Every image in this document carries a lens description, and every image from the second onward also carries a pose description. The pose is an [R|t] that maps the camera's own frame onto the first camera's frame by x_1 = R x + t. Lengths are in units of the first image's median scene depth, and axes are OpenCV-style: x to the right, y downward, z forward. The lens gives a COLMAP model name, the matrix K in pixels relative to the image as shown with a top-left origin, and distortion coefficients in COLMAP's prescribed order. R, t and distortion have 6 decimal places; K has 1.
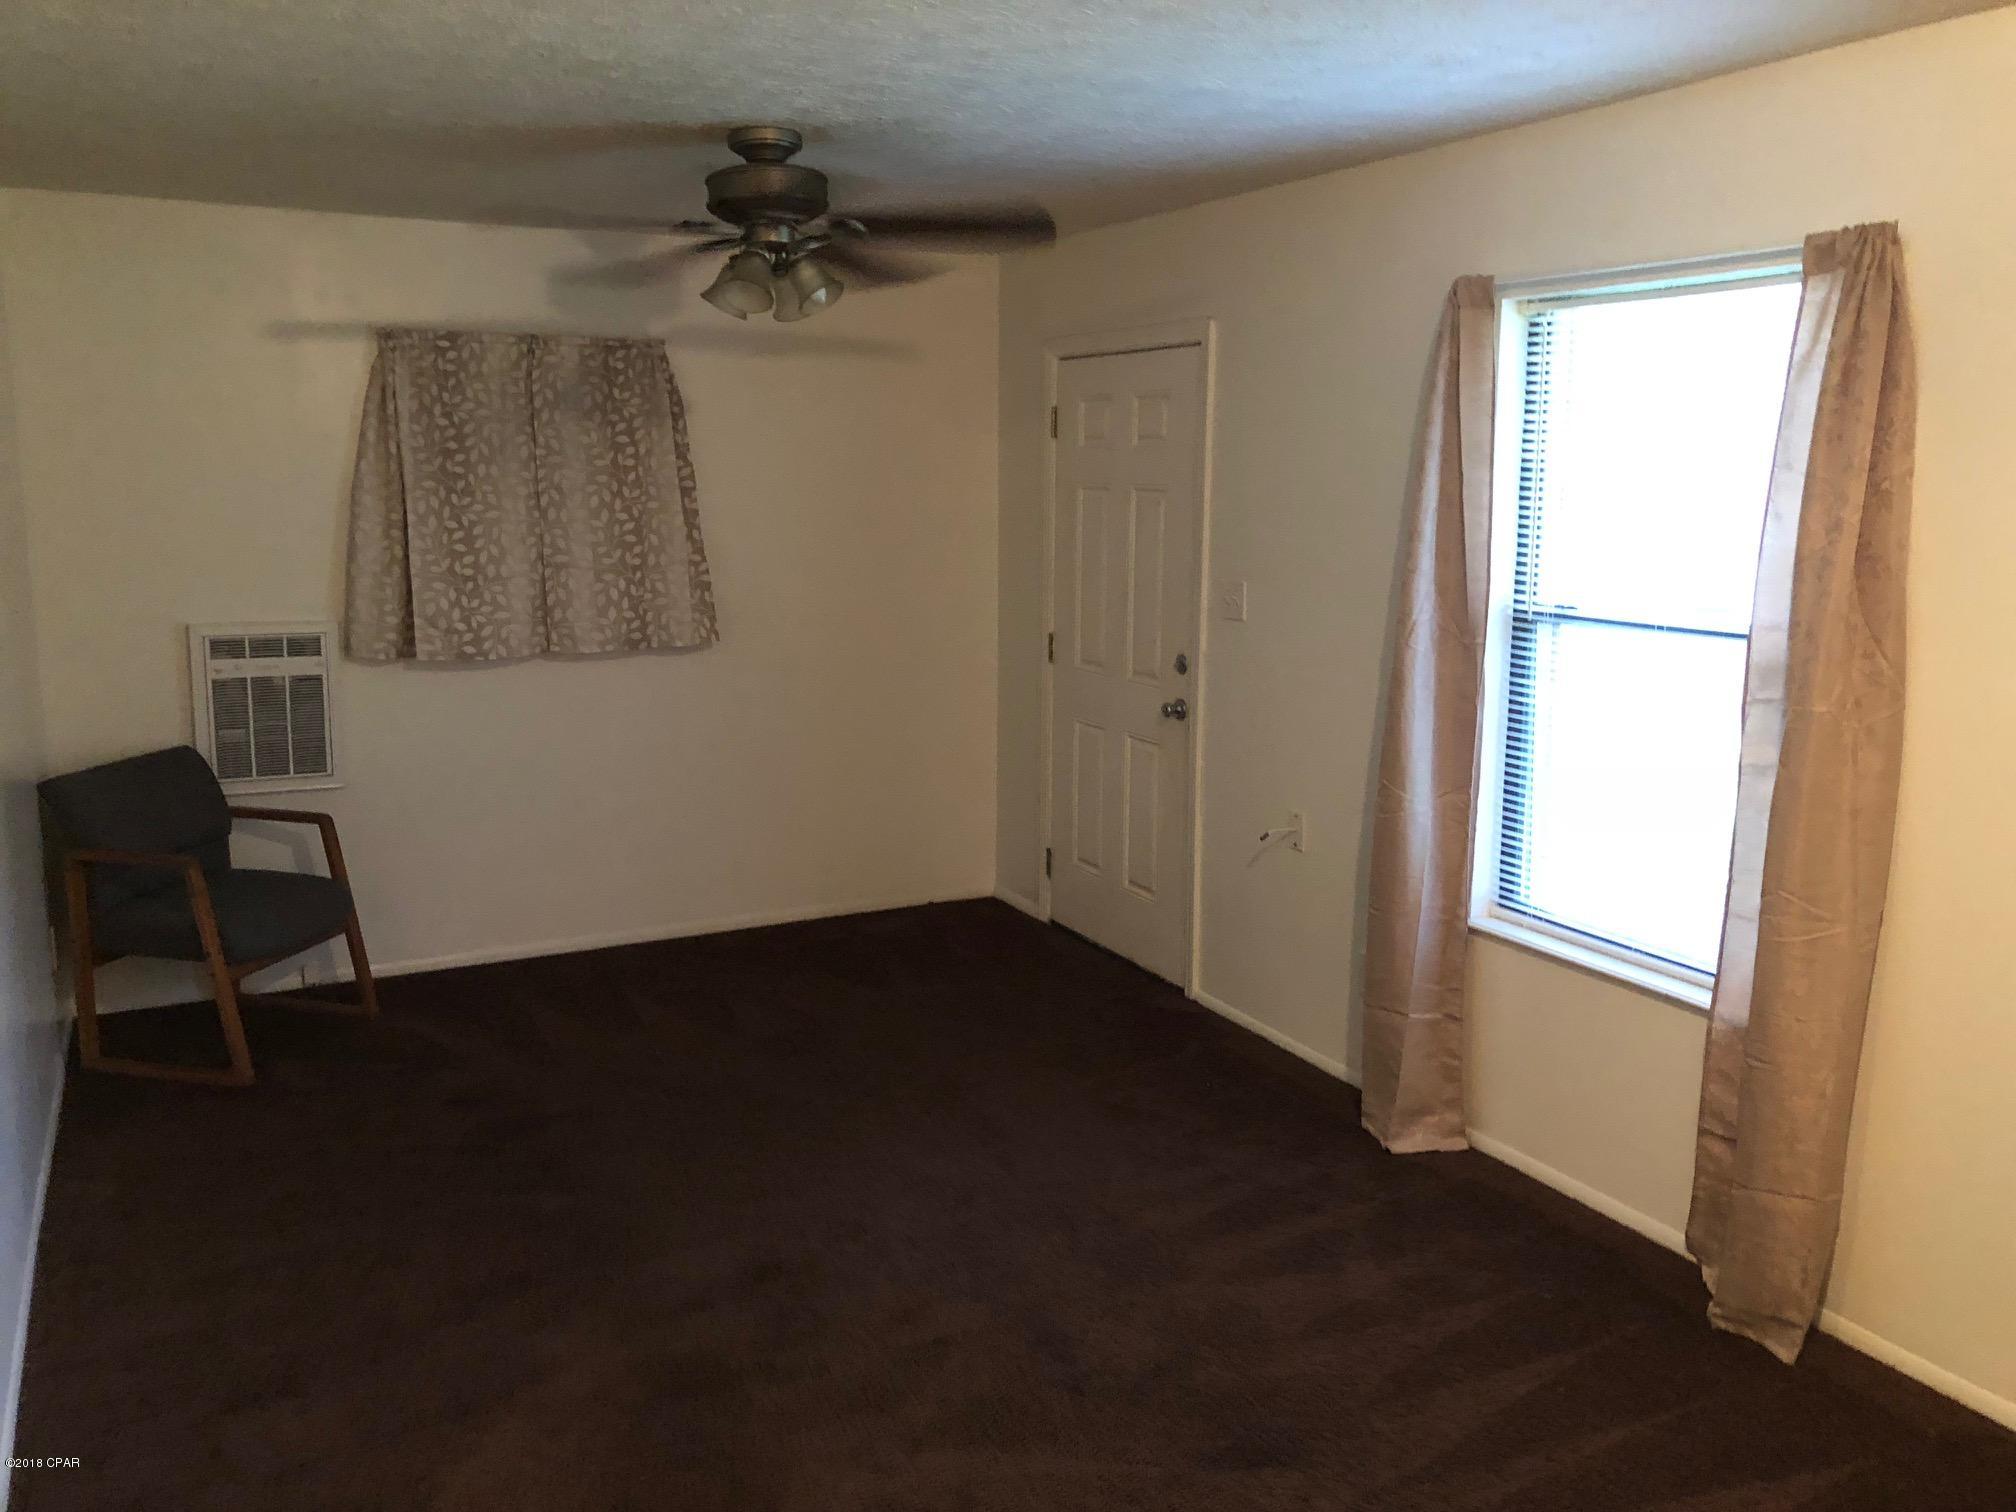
lens RADIAL K [[1636.3, 0, 1017.9], [0, 1636.3, 743.5], [0, 0, 1]] dist [0.002716, -0.007206]
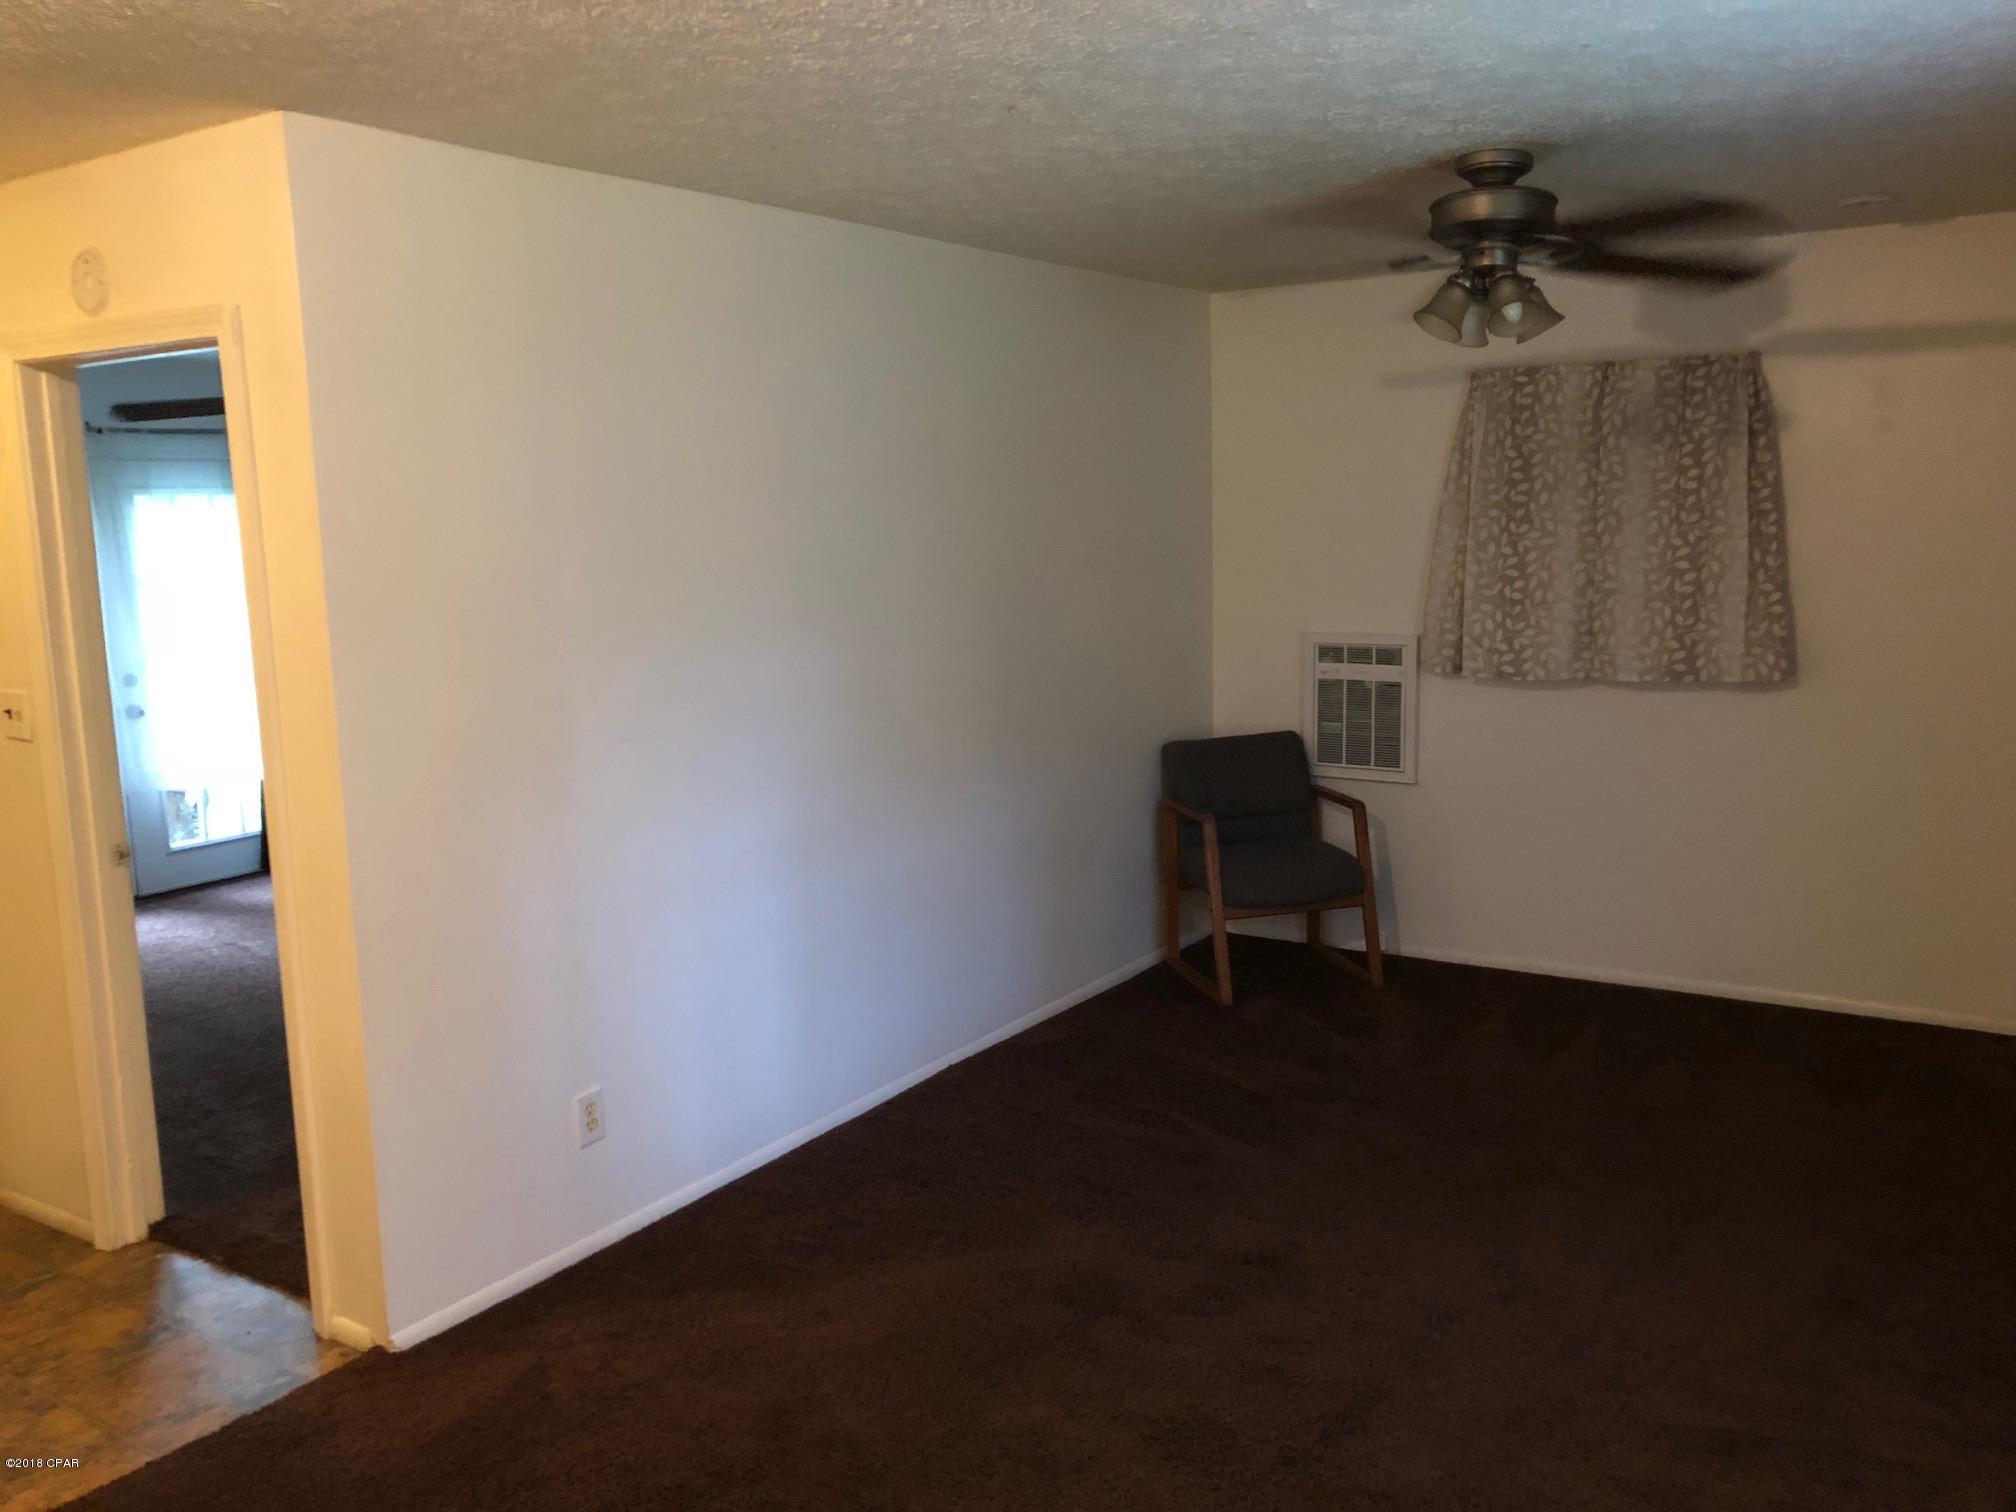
lens RADIAL K [[1636.3, 0, 1029.1], [0, 1636.3, 759.7], [0, 0, 1]] dist [0.002716, -0.007206]
pose [[0.494183, 0.113549, -0.861911, 0.423405], [-0.114449, 0.991302, 0.064974, -0.032471], [0.861792, 0.066536, 0.502880, 0.206446]]
